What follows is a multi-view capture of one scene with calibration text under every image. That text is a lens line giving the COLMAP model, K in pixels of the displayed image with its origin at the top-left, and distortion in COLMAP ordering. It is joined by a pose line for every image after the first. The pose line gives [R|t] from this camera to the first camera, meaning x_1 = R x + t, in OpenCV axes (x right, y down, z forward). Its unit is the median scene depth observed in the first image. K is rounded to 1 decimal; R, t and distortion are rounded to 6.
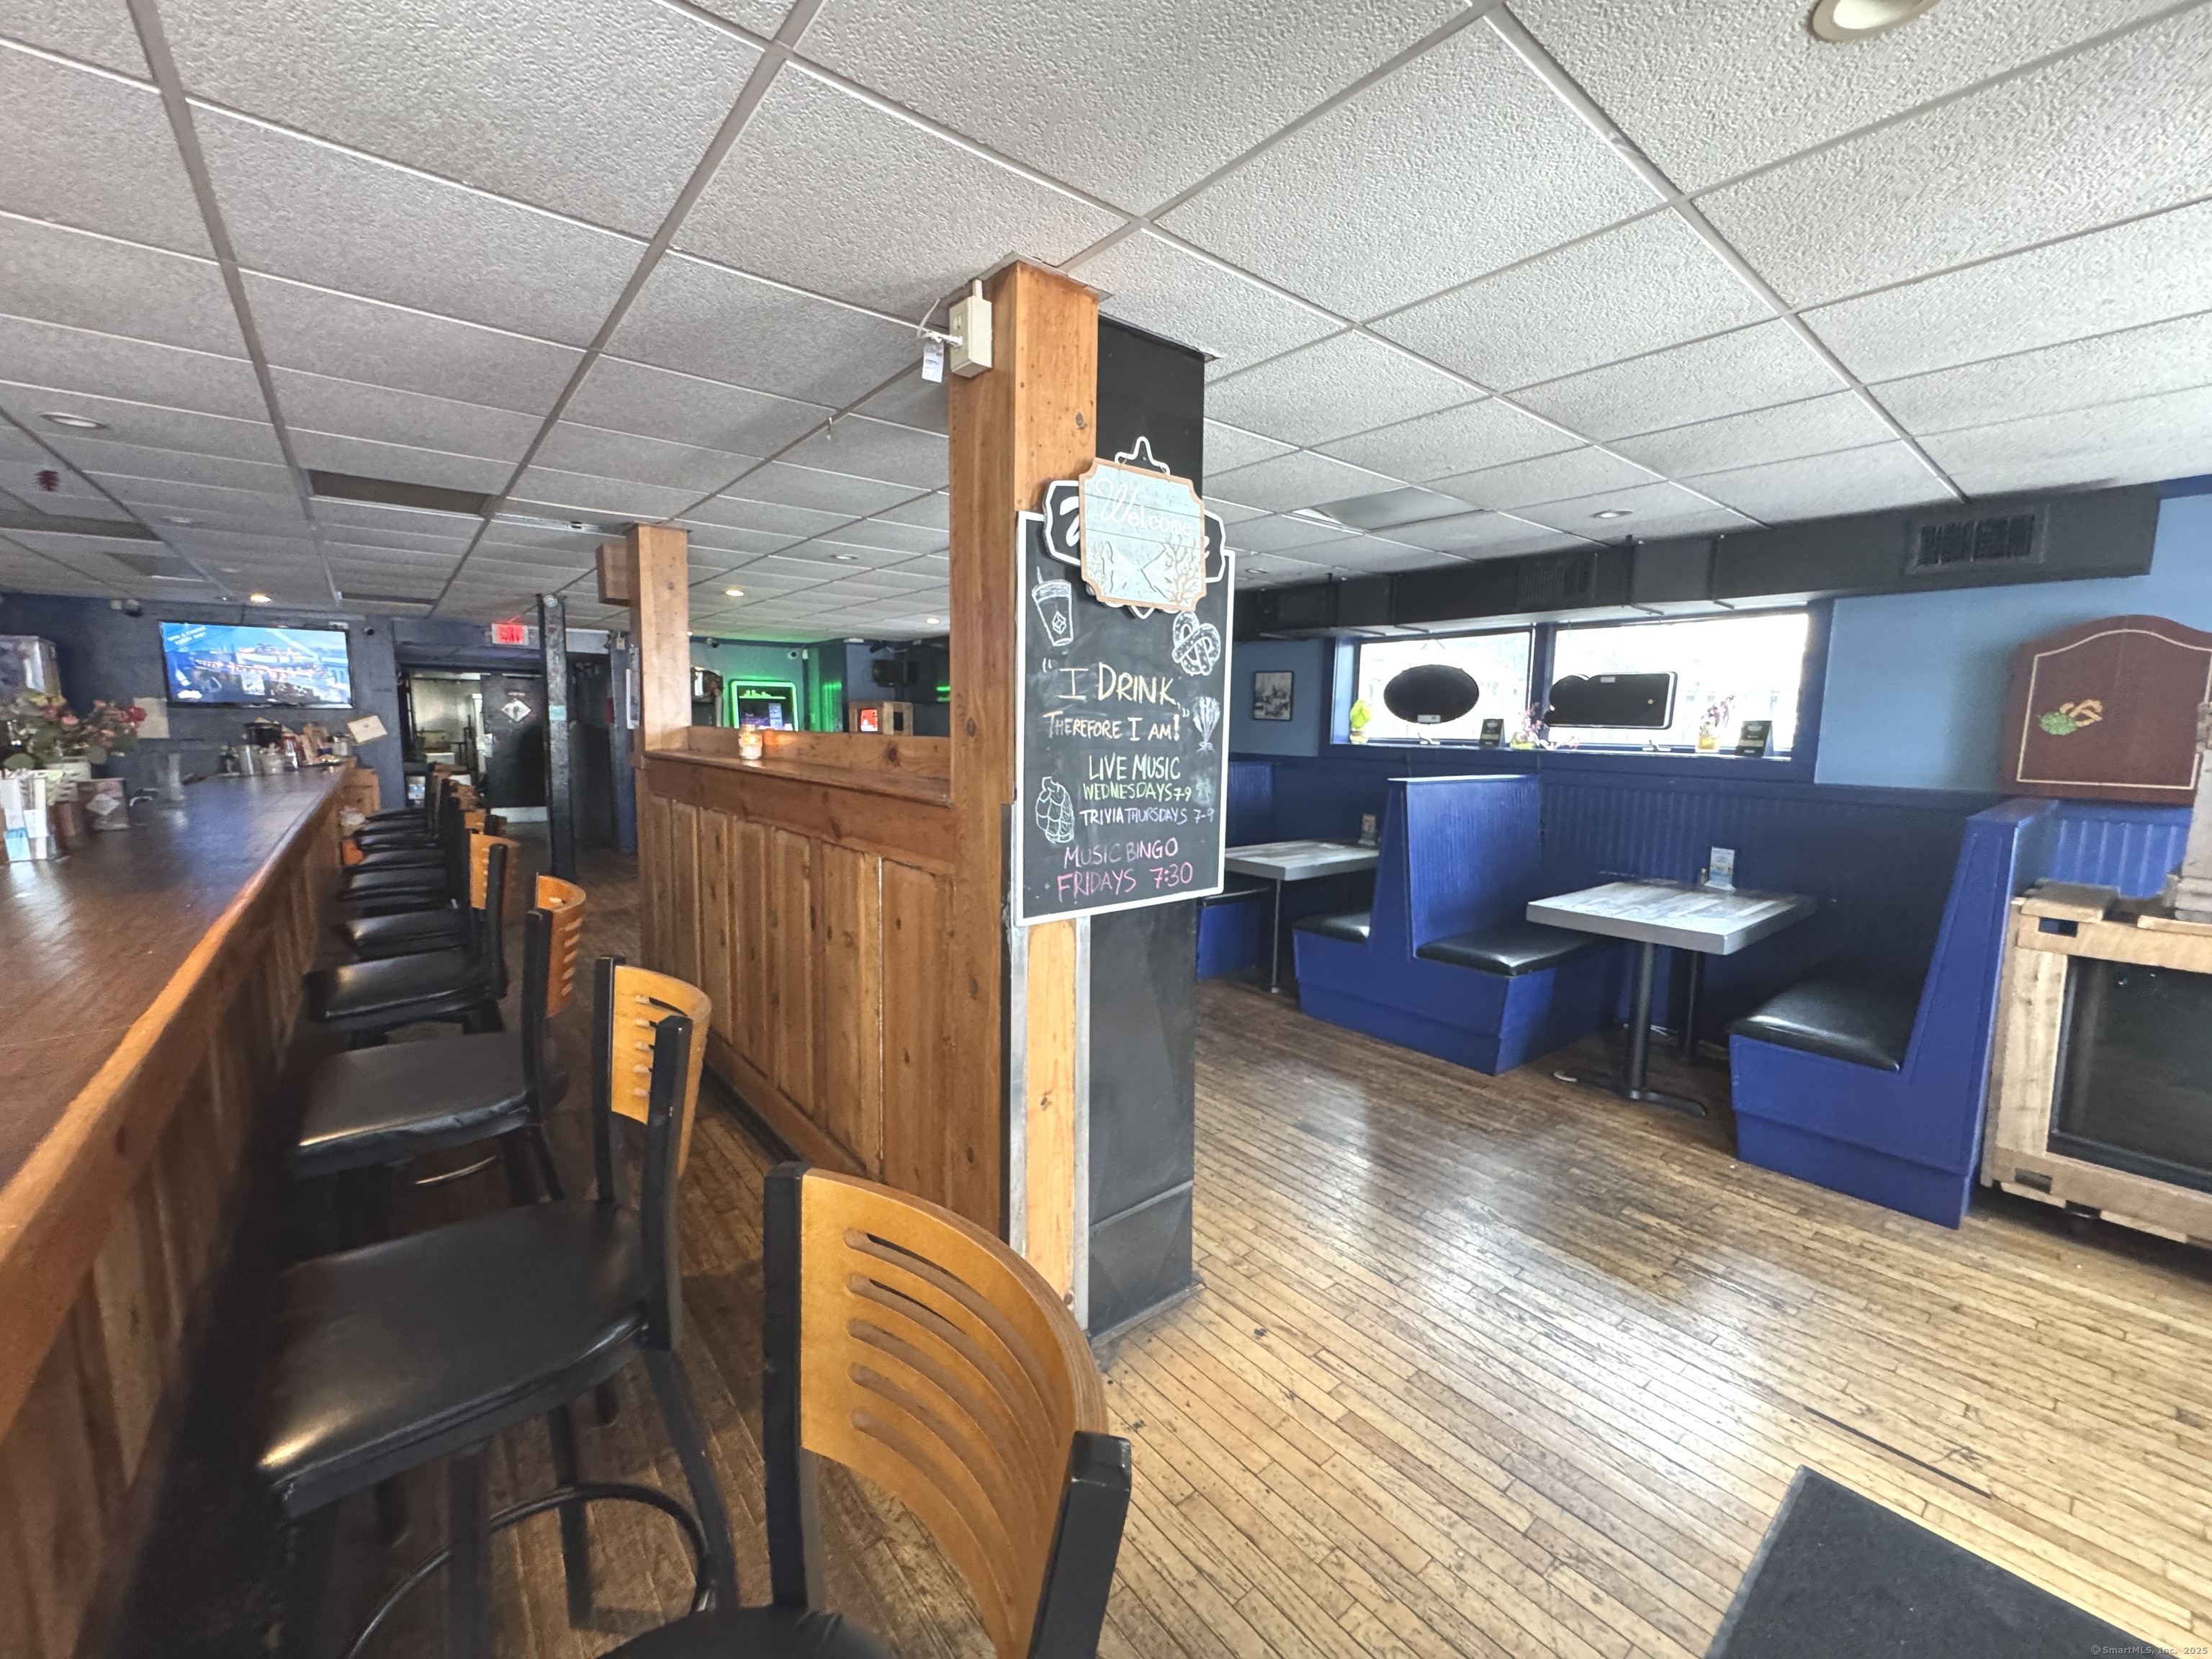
lens RADIAL K [[892.5, 0, 1107.8], [0, 892.5, 829.0], [0, 0, 1]] dist [-0.005655, 0.001445]
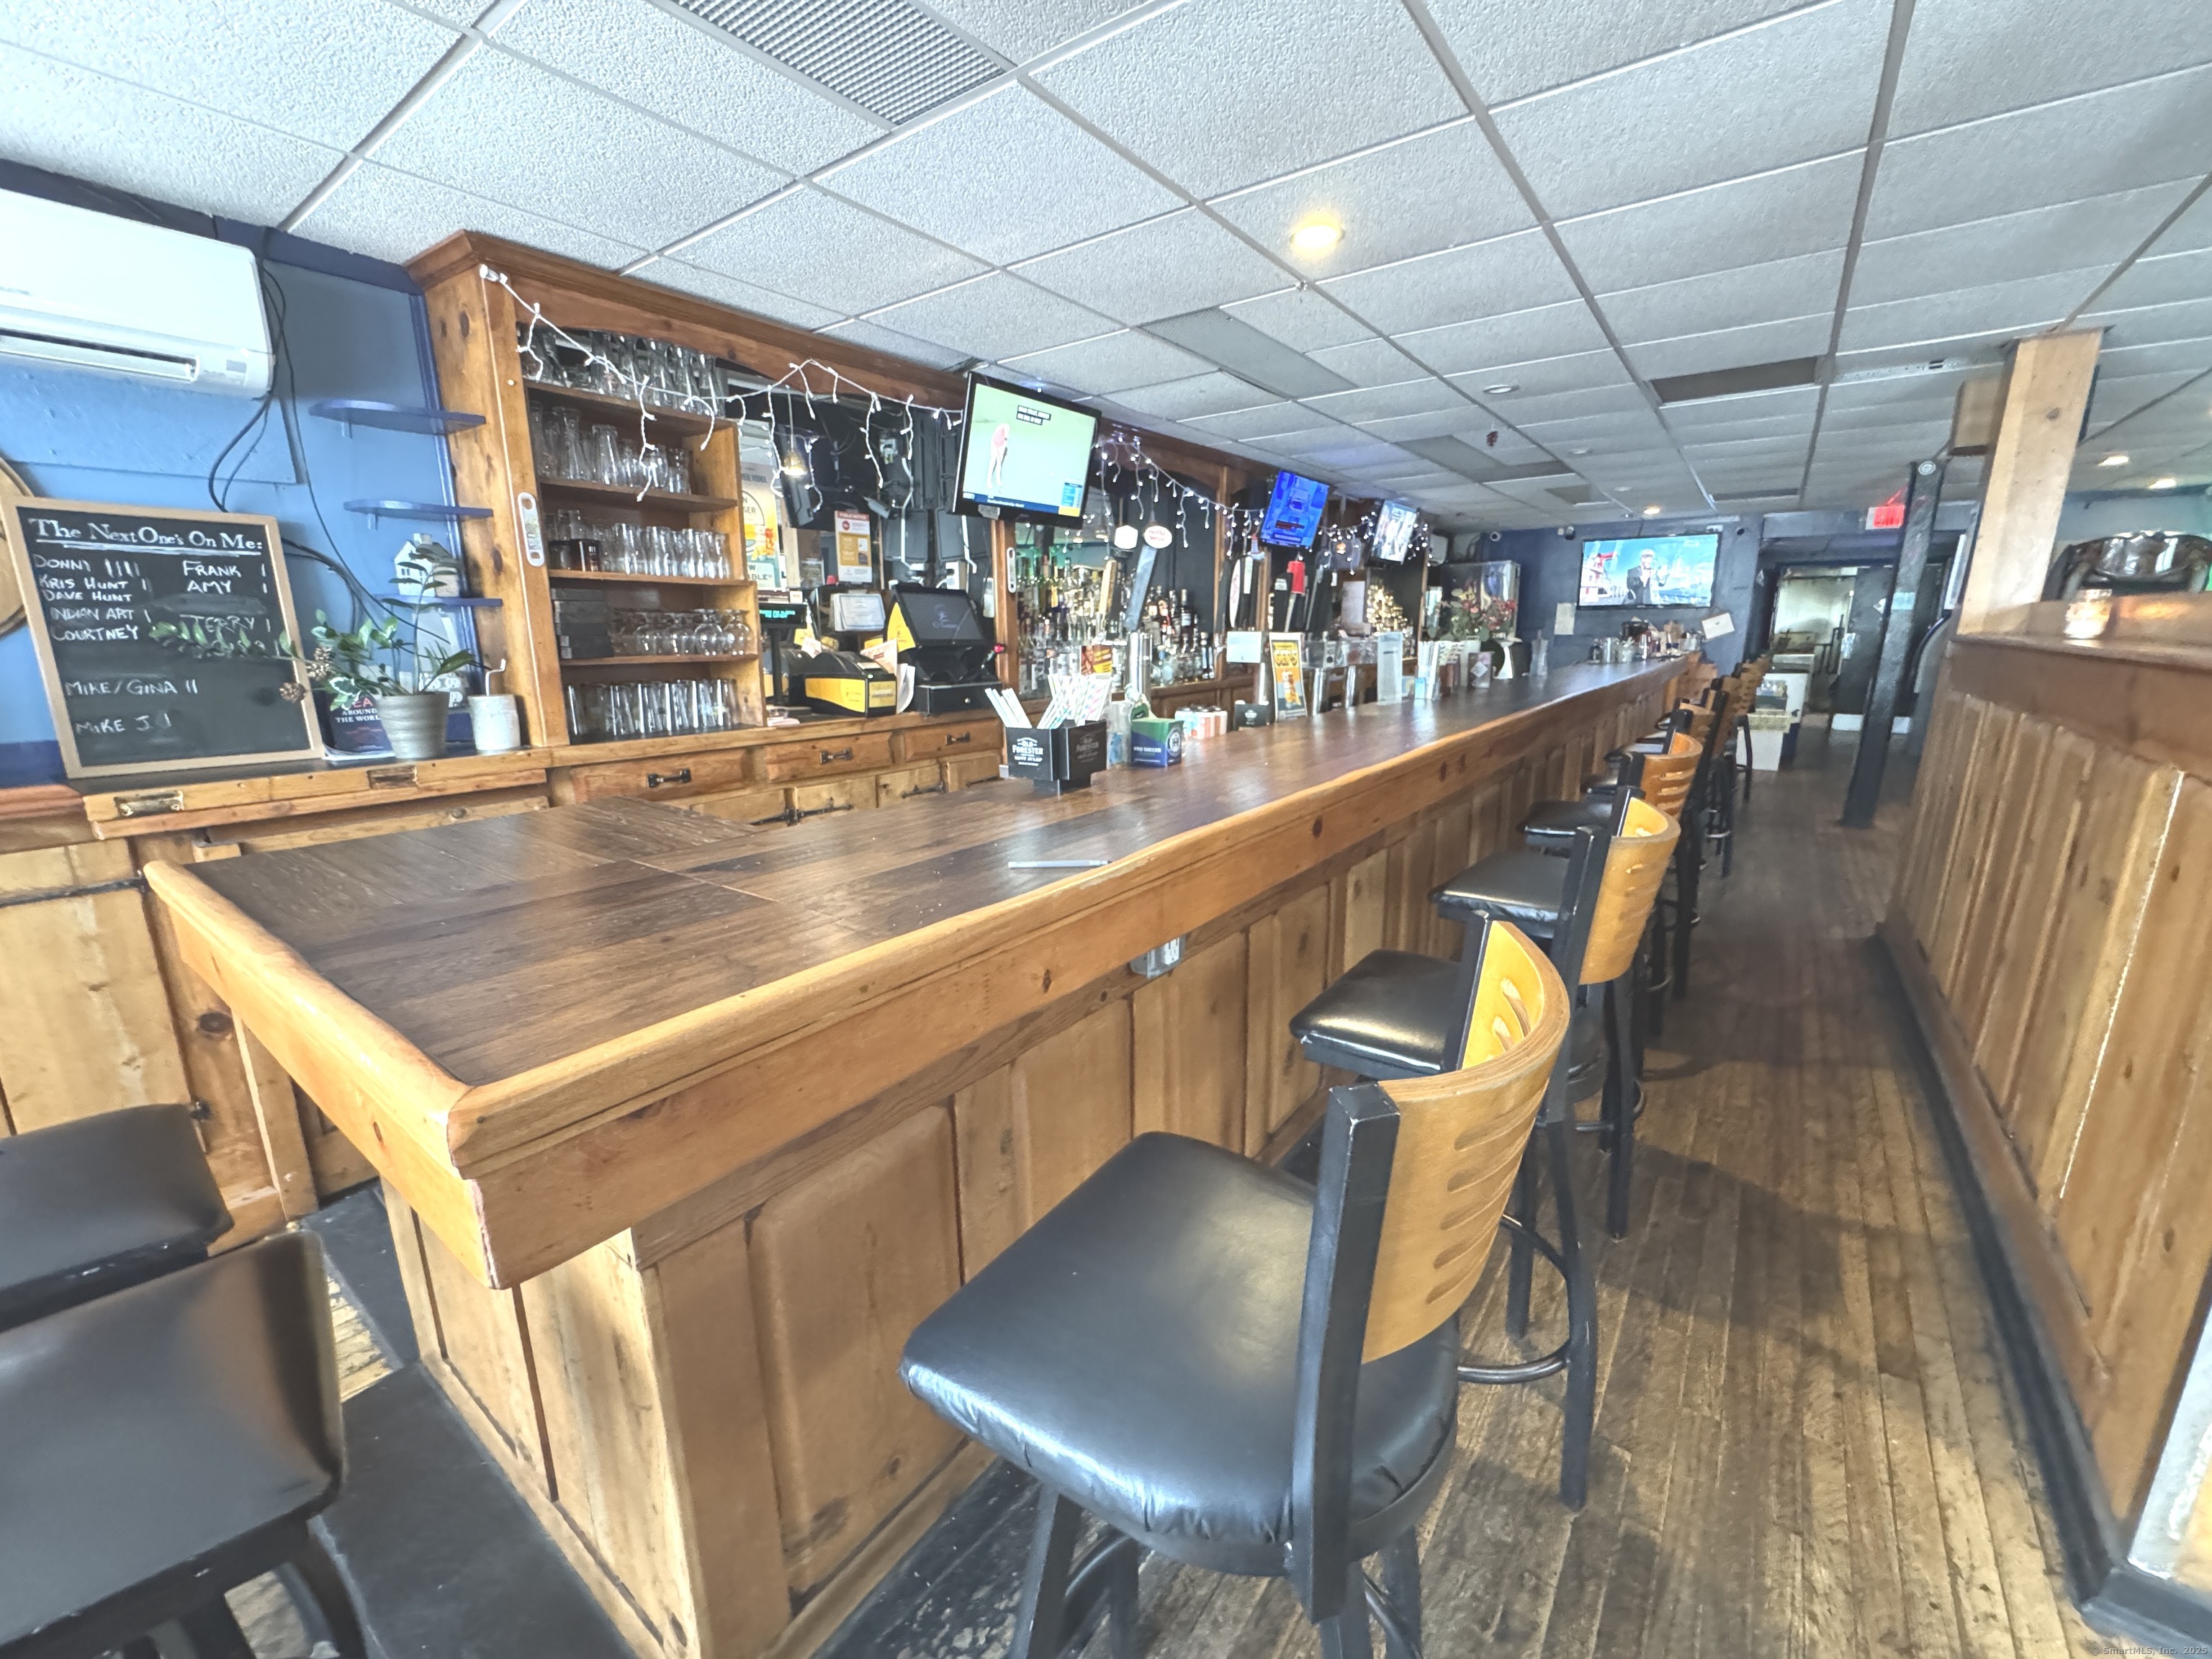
lens RADIAL K [[892.5, 0, 1100.0], [0, 892.5, 827.9], [0, 0, 1]] dist [-0.005655, 0.001445]
pose [[0.244112, 0.199287, -0.949049, 0.134493], [-0.103876, 0.978399, 0.178732, 0.028930], [0.964168, 0.054953, 0.259540, 0.052265]]
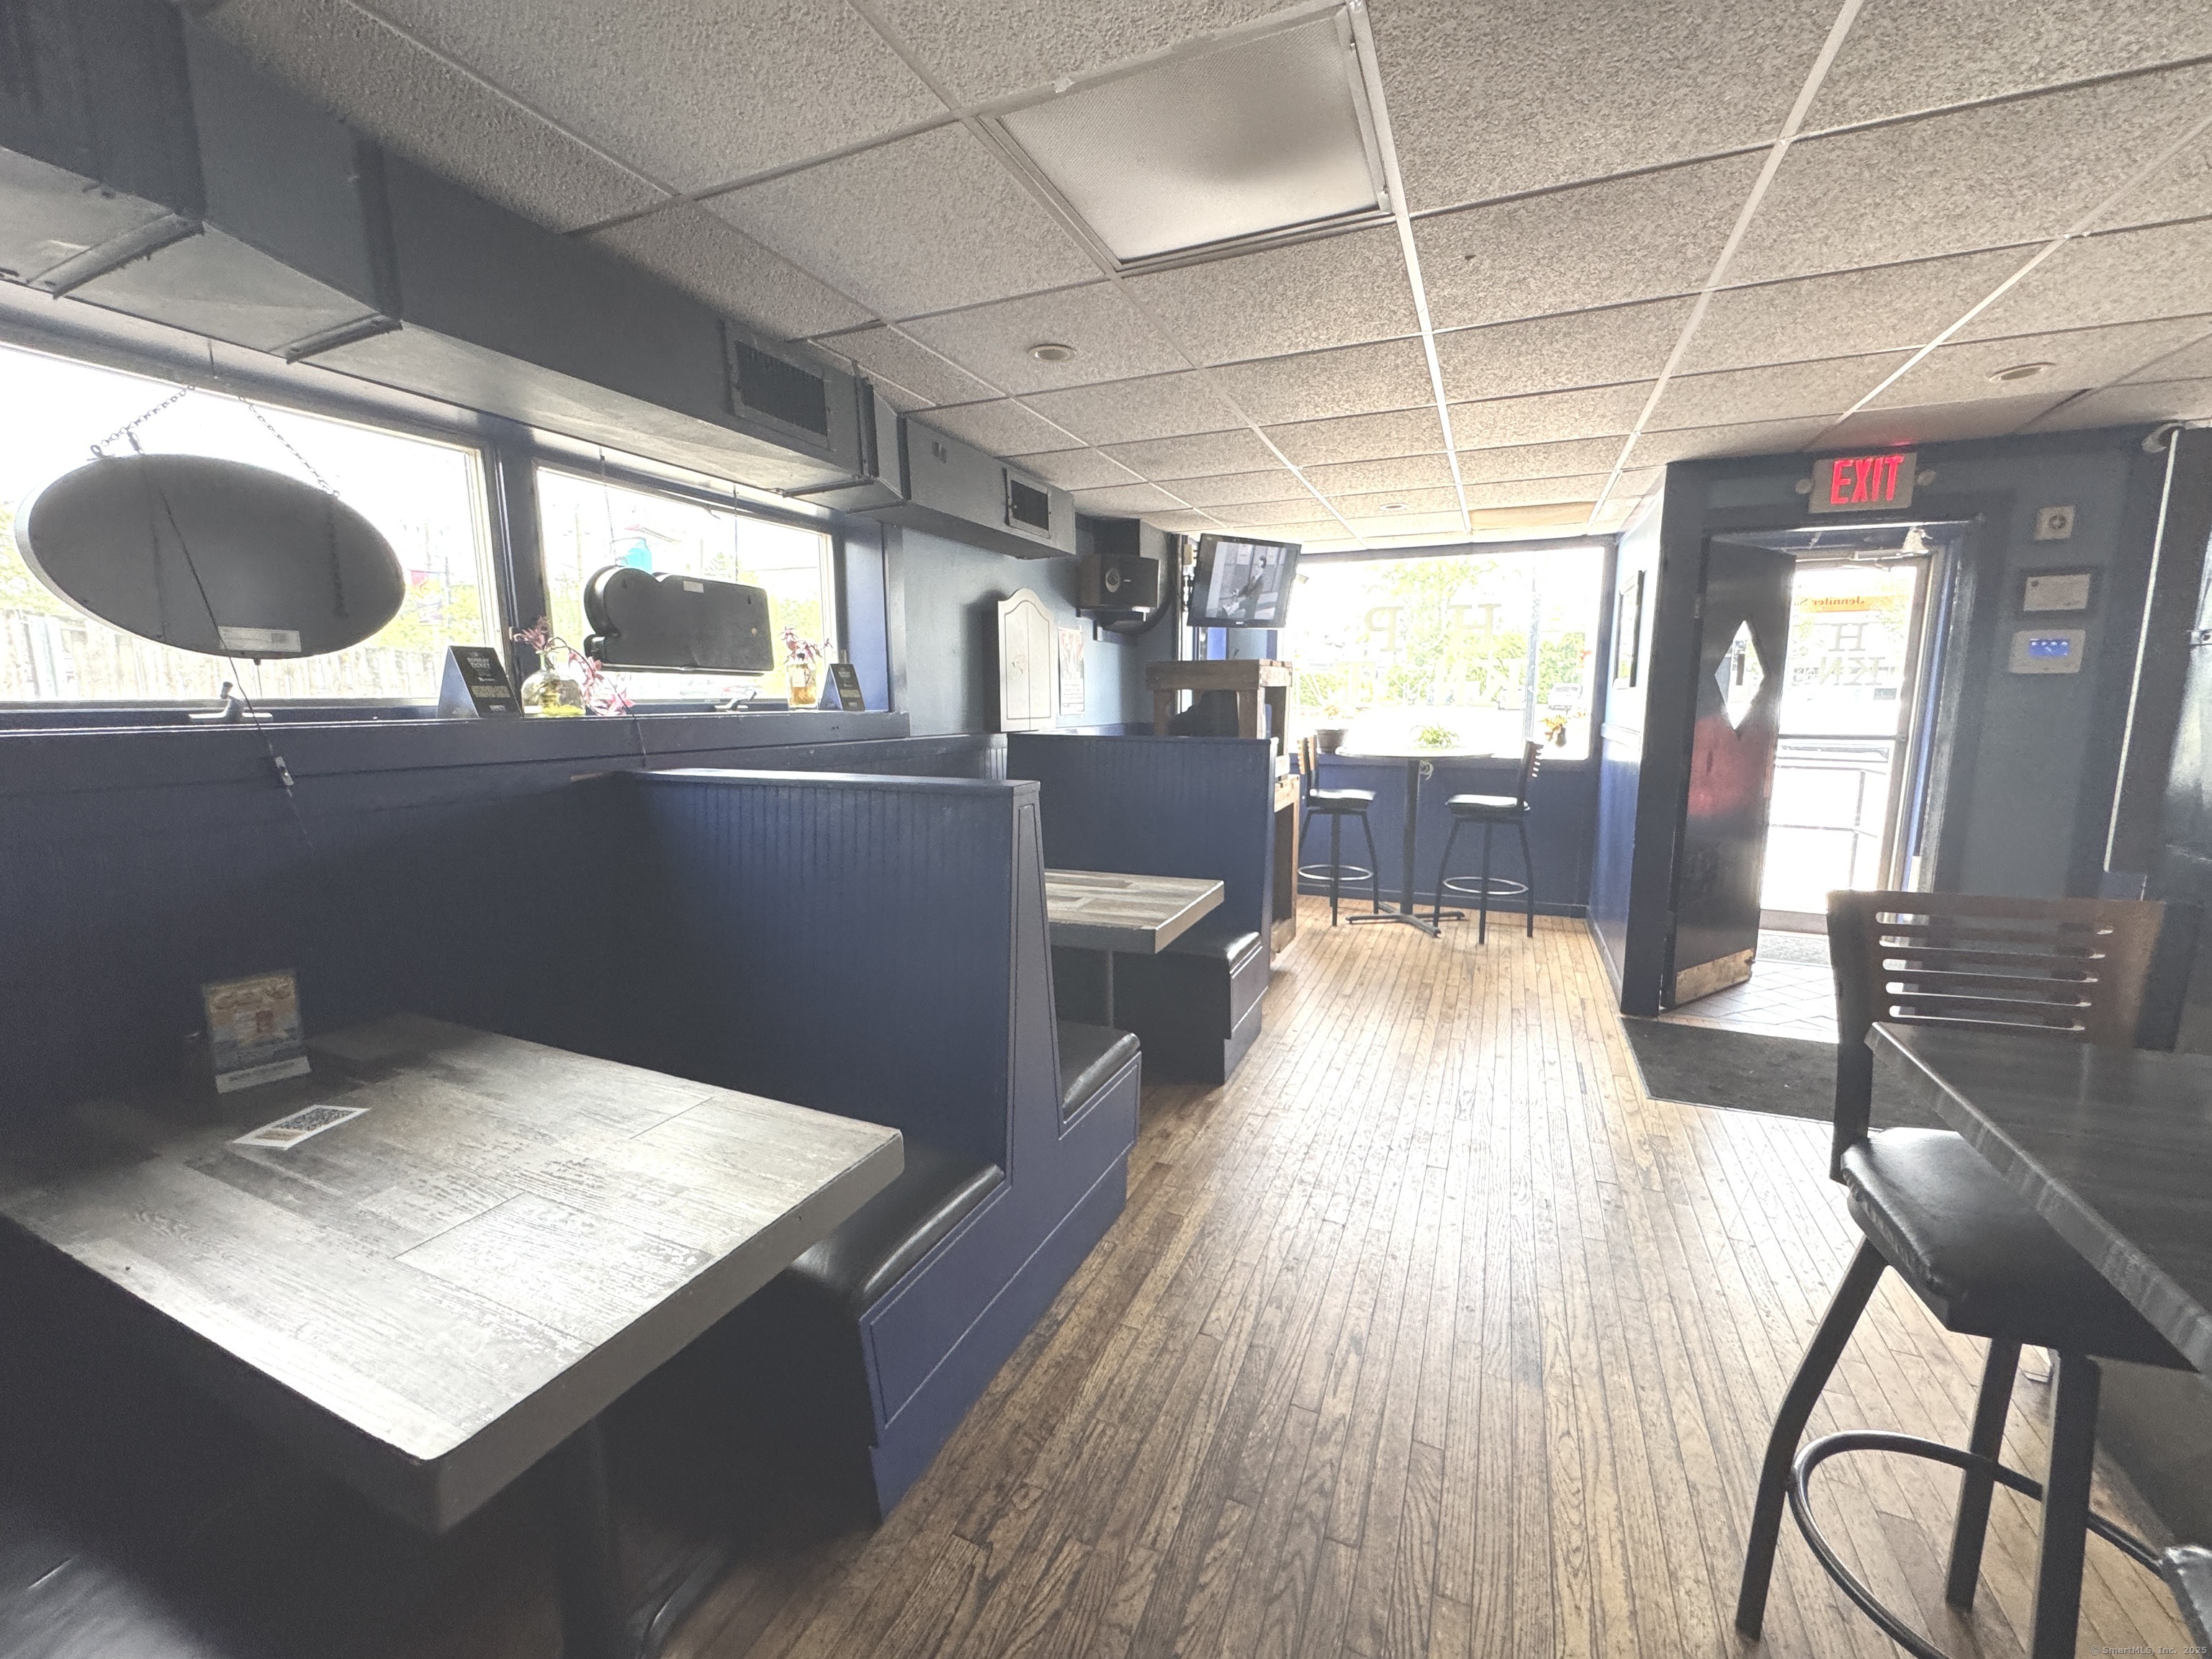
lens RADIAL K [[892.5, 0, 1105.2], [0, 892.5, 839.6], [0, 0, 1]] dist [-0.005655, 0.001445]
pose [[-0.452137, -0.153601, 0.878623, -0.115745], [0.103311, 0.969412, 0.222636, -0.163180], [-0.885945, 0.191433, -0.422438, 1.531657]]
